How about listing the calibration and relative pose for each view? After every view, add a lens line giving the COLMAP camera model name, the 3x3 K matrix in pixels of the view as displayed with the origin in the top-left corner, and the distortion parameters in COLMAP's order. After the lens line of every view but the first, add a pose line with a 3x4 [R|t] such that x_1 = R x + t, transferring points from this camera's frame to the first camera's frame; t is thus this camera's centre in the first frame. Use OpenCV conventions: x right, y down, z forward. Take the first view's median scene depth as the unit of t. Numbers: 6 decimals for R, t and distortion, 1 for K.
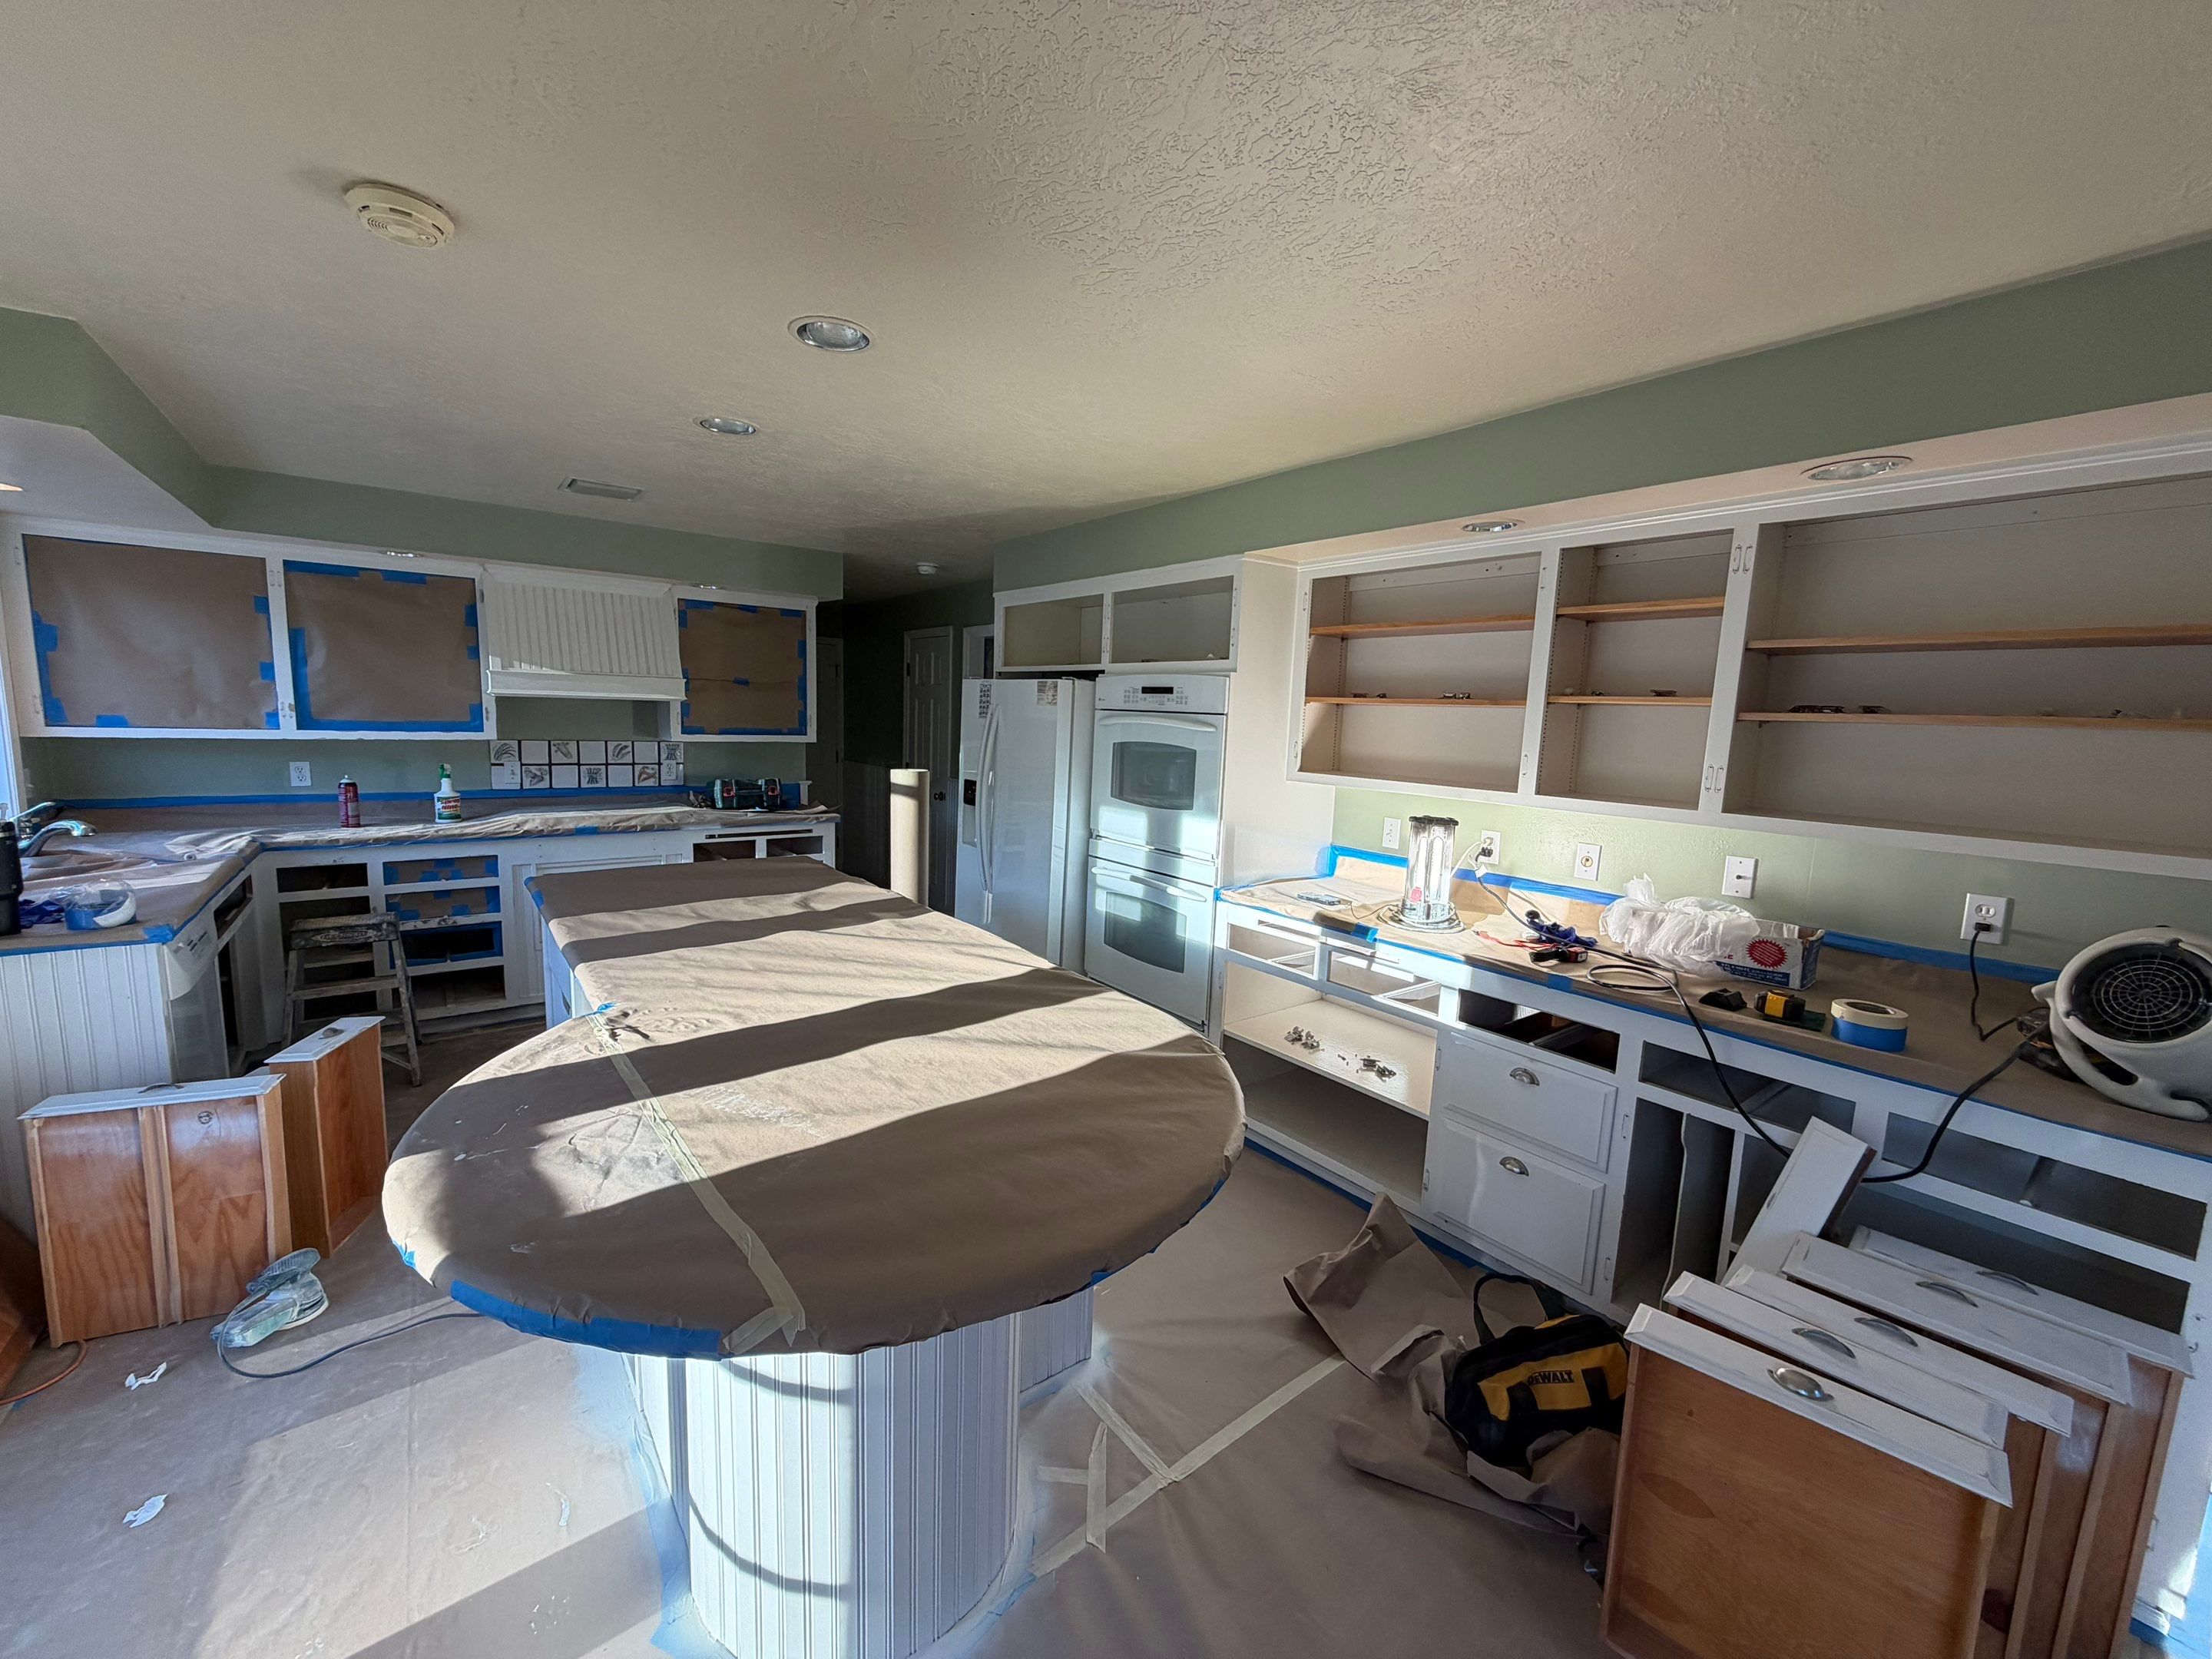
lens RADIAL K [[878.9, 0, 1097.9], [0, 878.9, 826.1], [0, 0, 1]] dist [-0.001194, 0.000015]
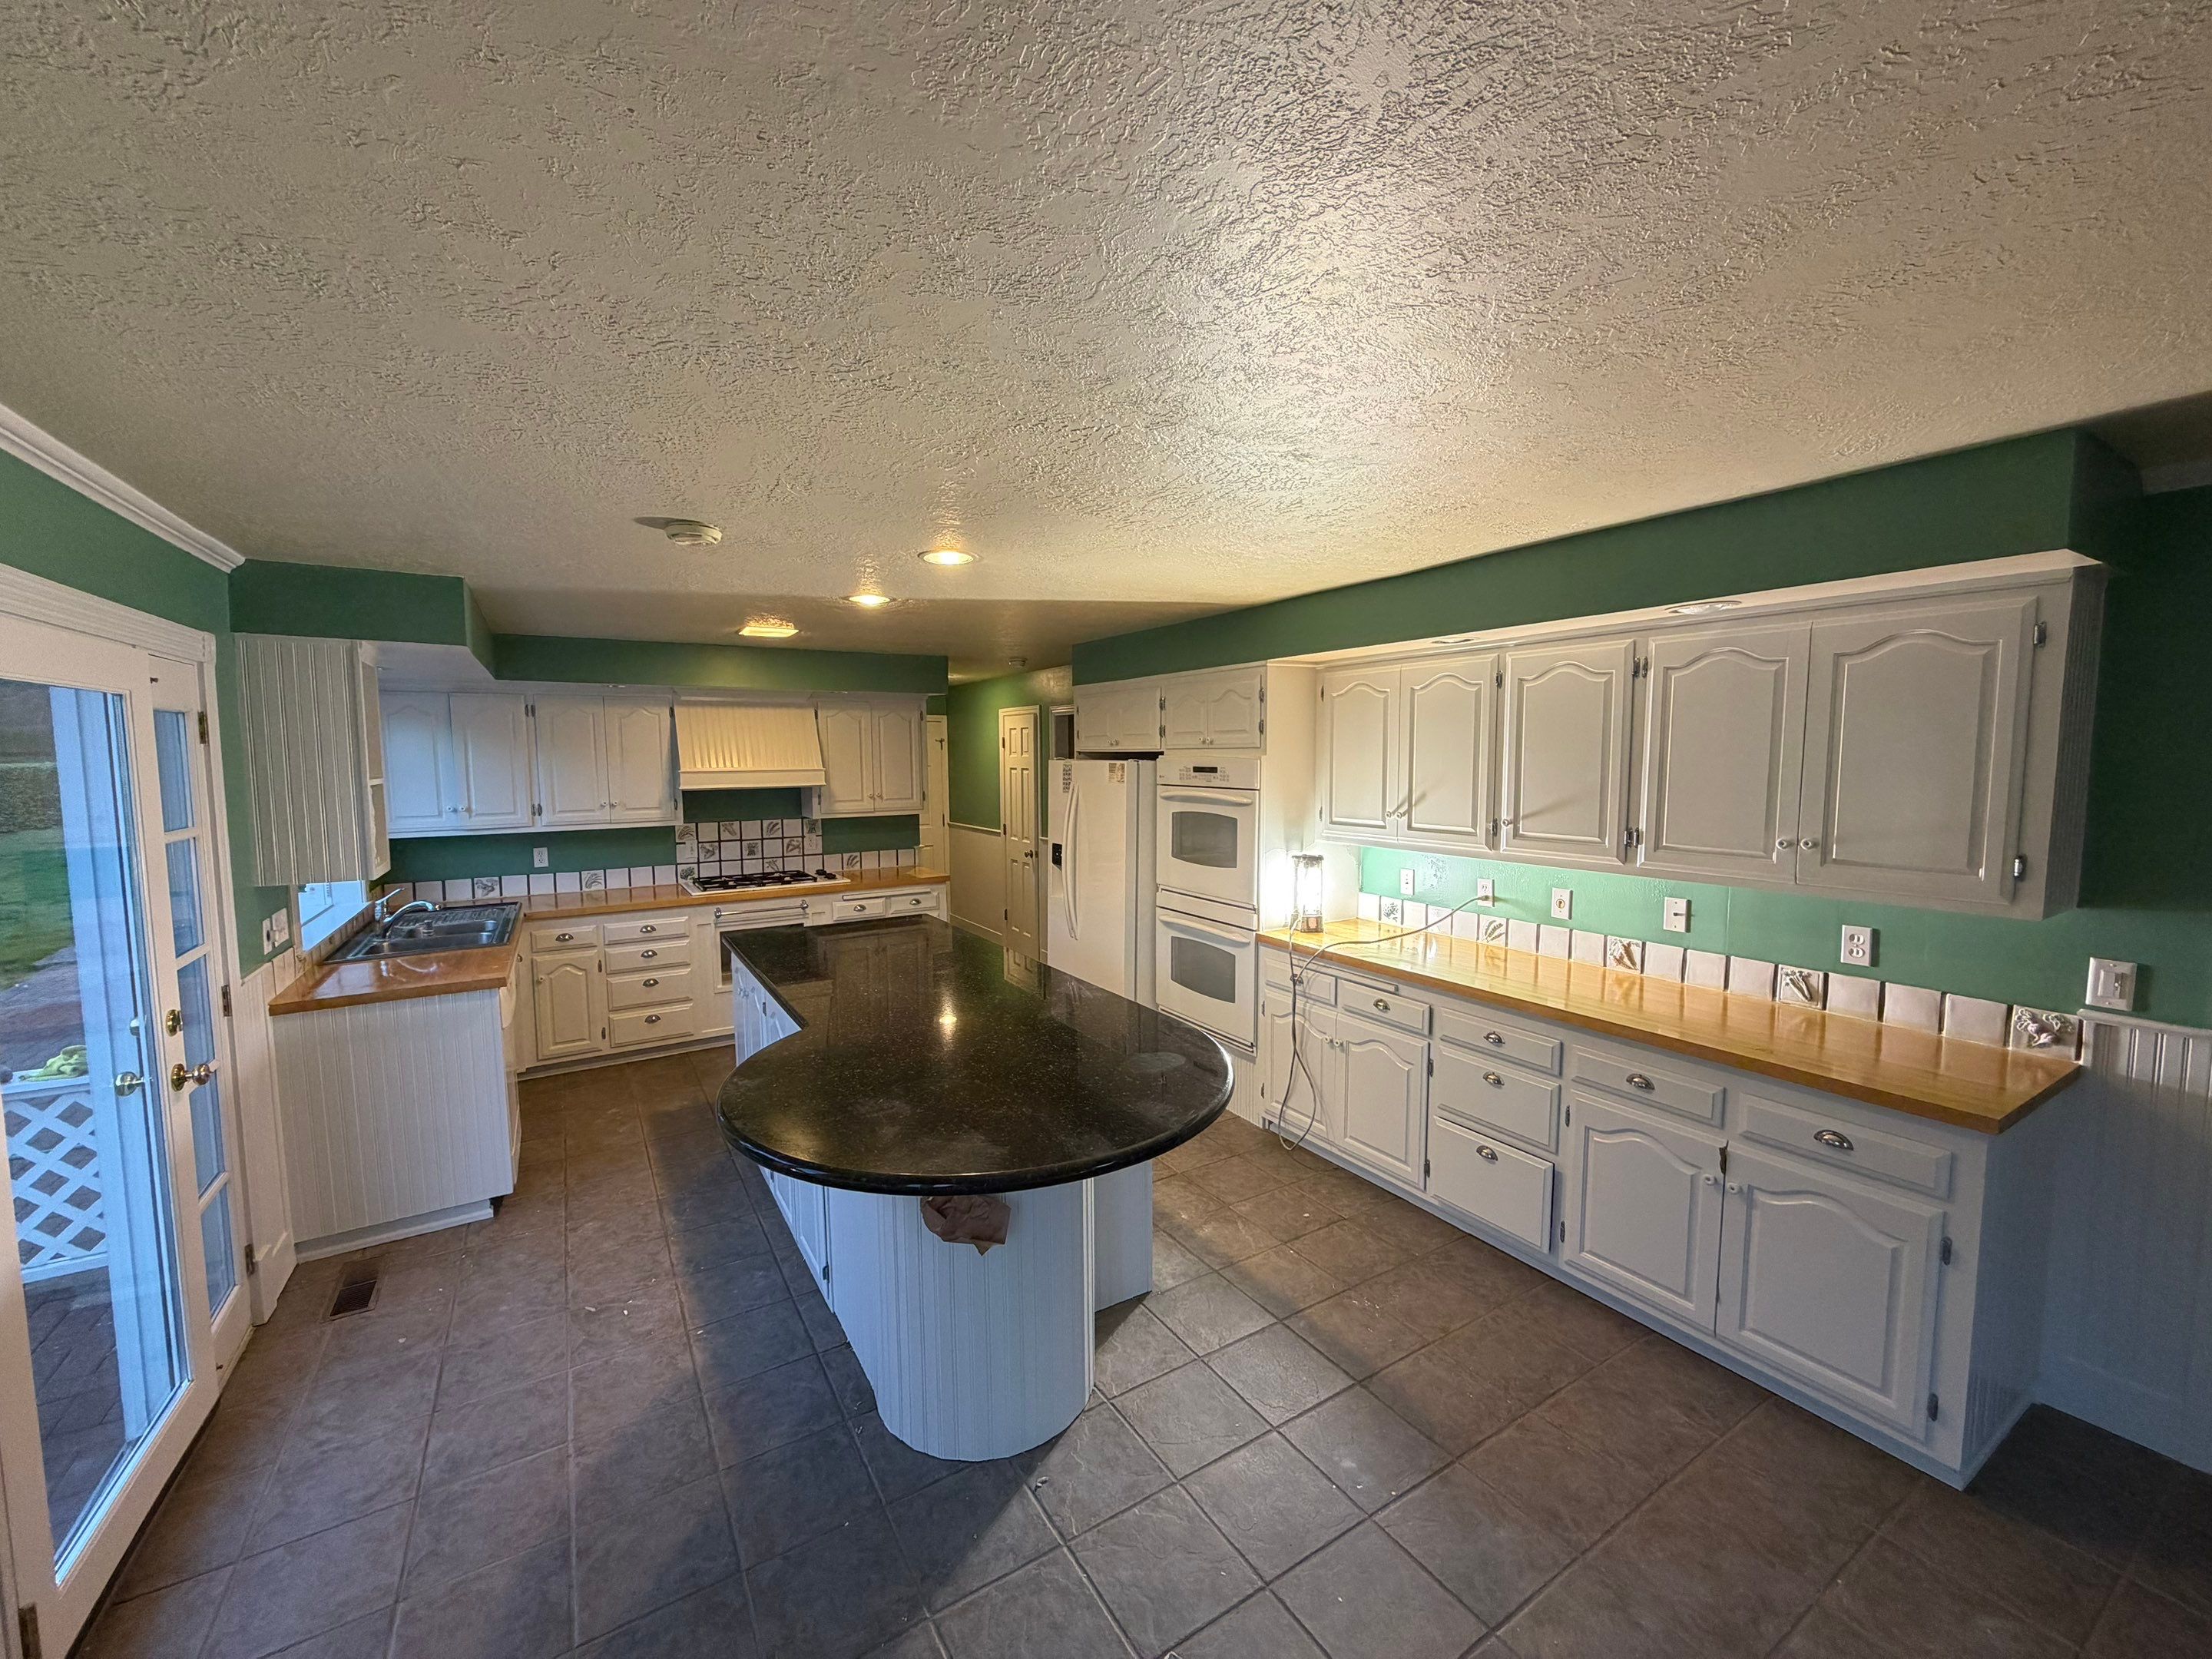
lens RADIAL K [[878.9, 0, 1097.9], [0, 878.9, 826.1], [0, 0, 1]] dist [-0.001194, 0.000015]
pose [[0.993744, -0.035125, -0.106010, 0.039345], [0.030189, 0.998400, -0.047814, -0.018922], [0.107520, 0.044314, 0.993215, -0.190460]]
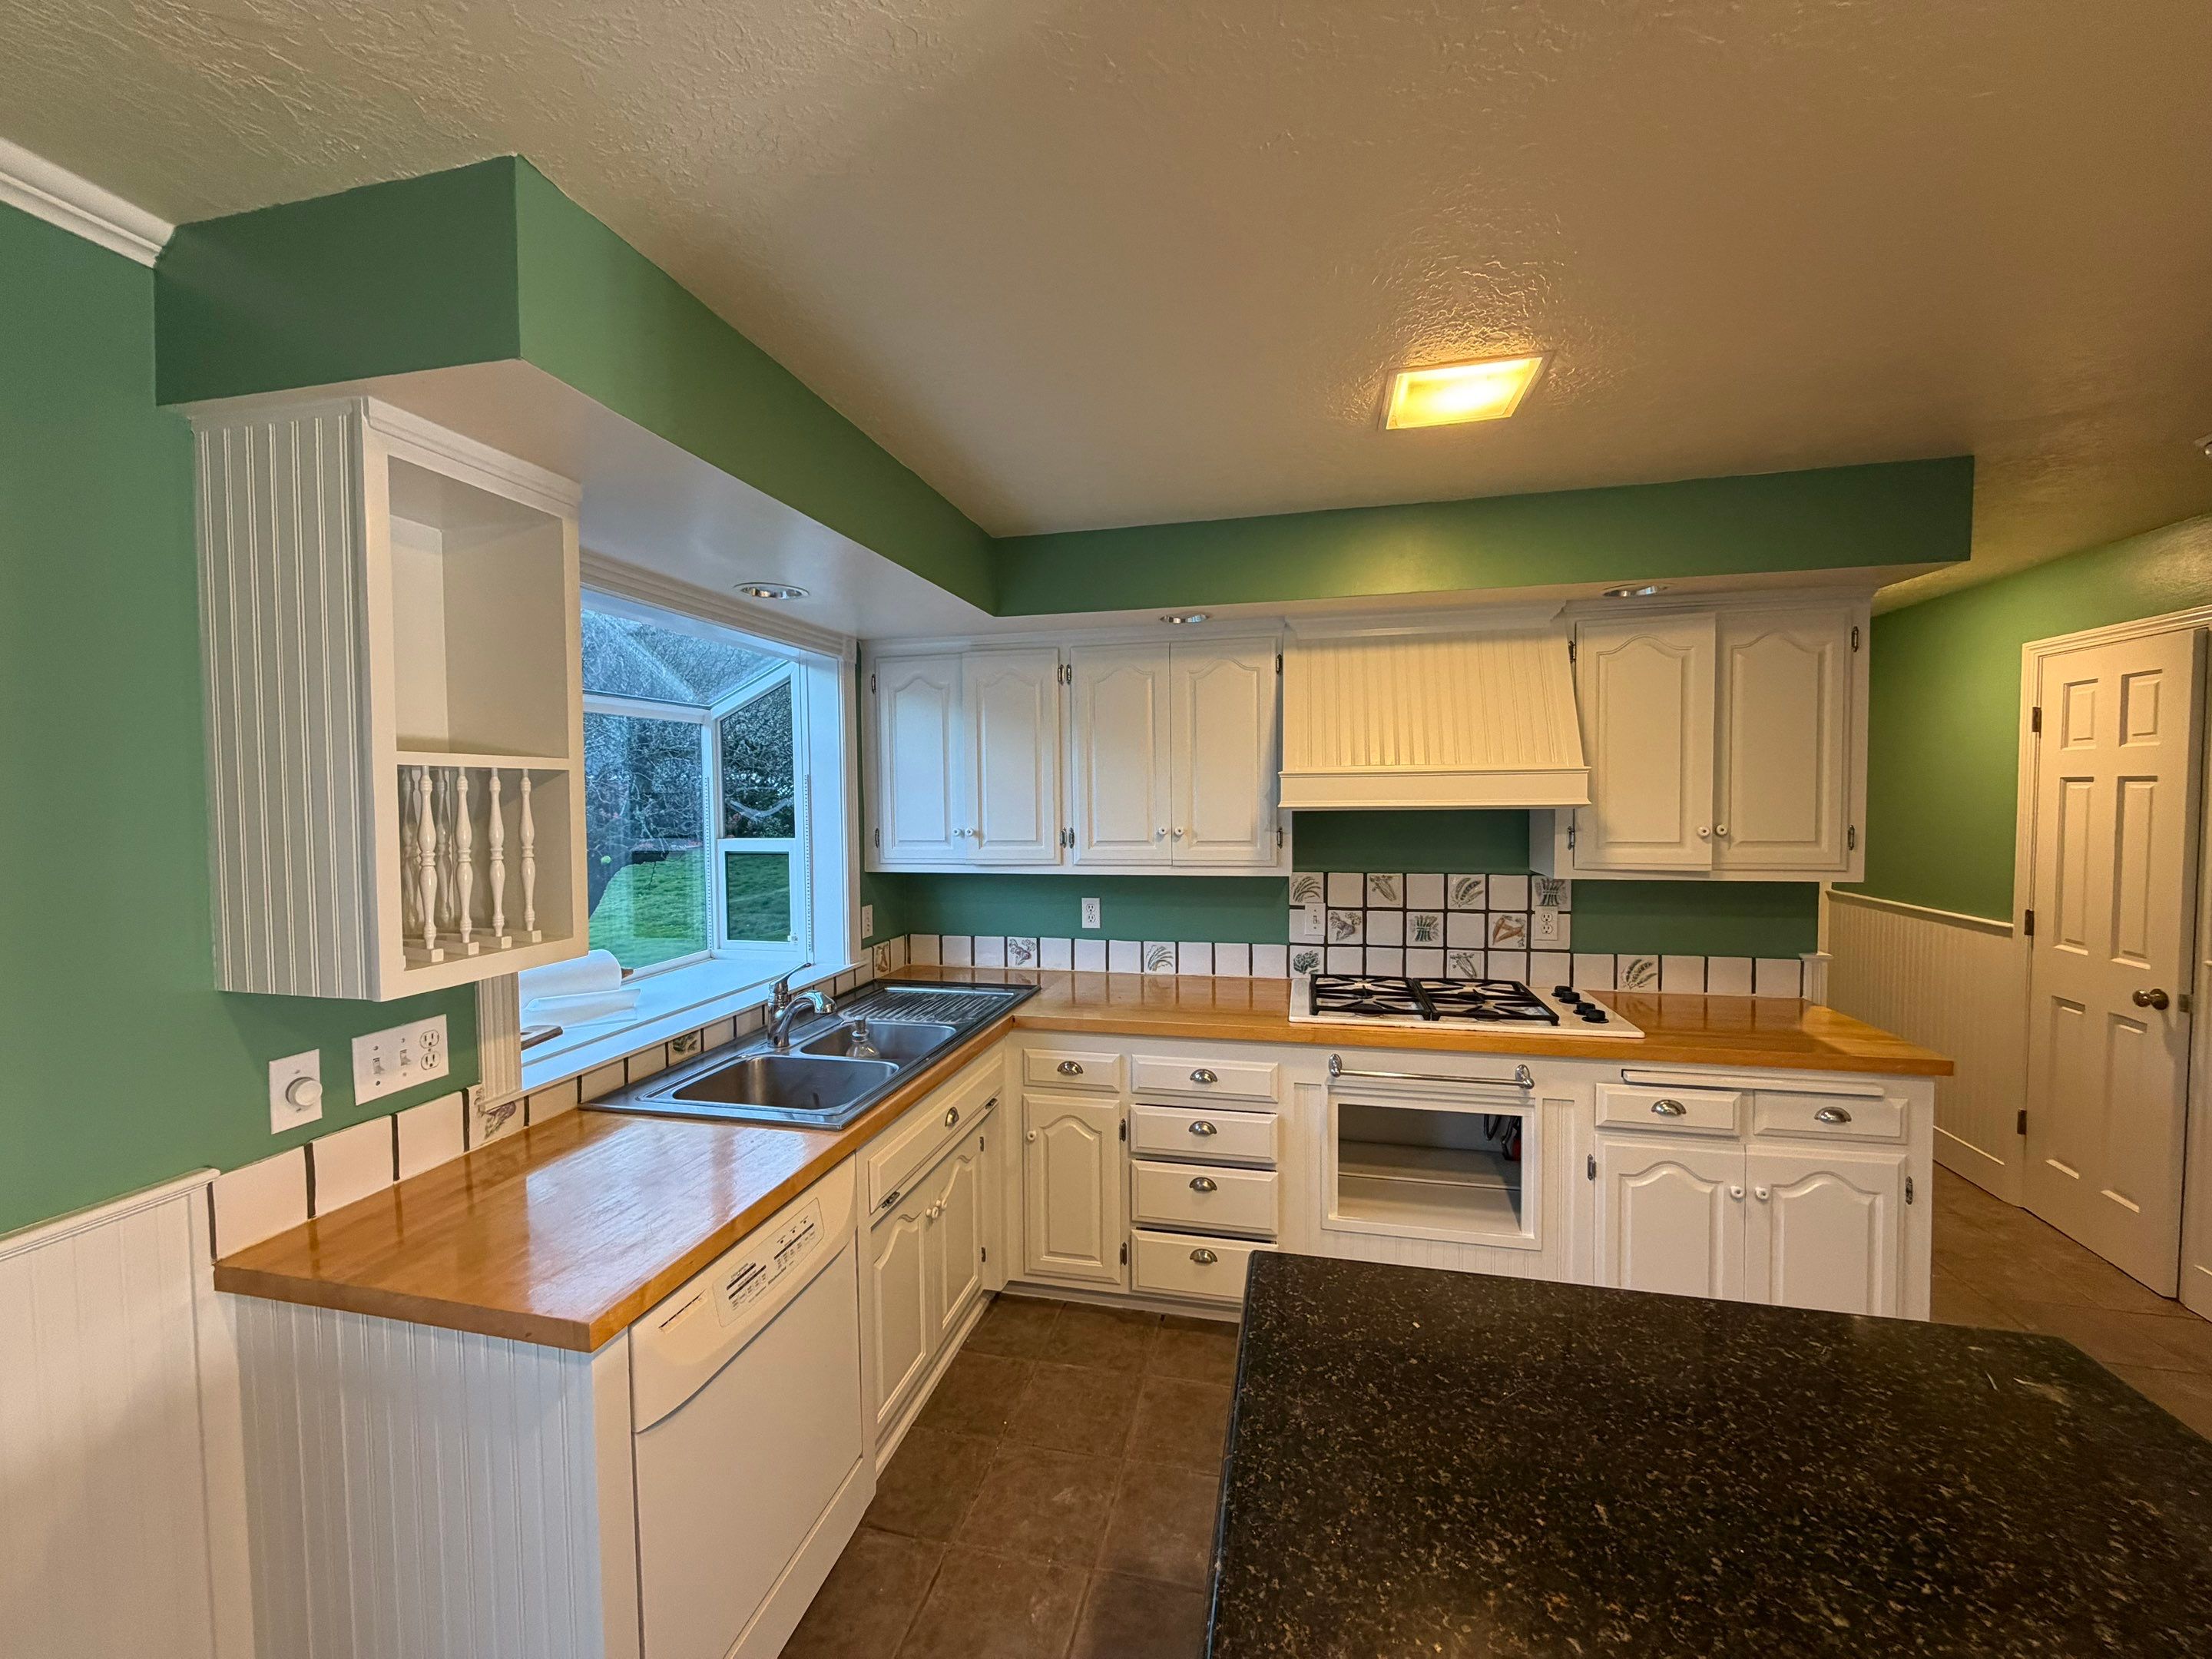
lens RADIAL K [[878.9, 0, 1097.9], [0, 878.9, 826.1], [0, 0, 1]] dist [-0.001194, 0.000015]
pose [[0.630176, -0.013156, -0.776341, -0.271036], [-0.066515, 0.995266, -0.070857, -0.082014], [0.773598, 0.096291, 0.626318, 0.487142]]
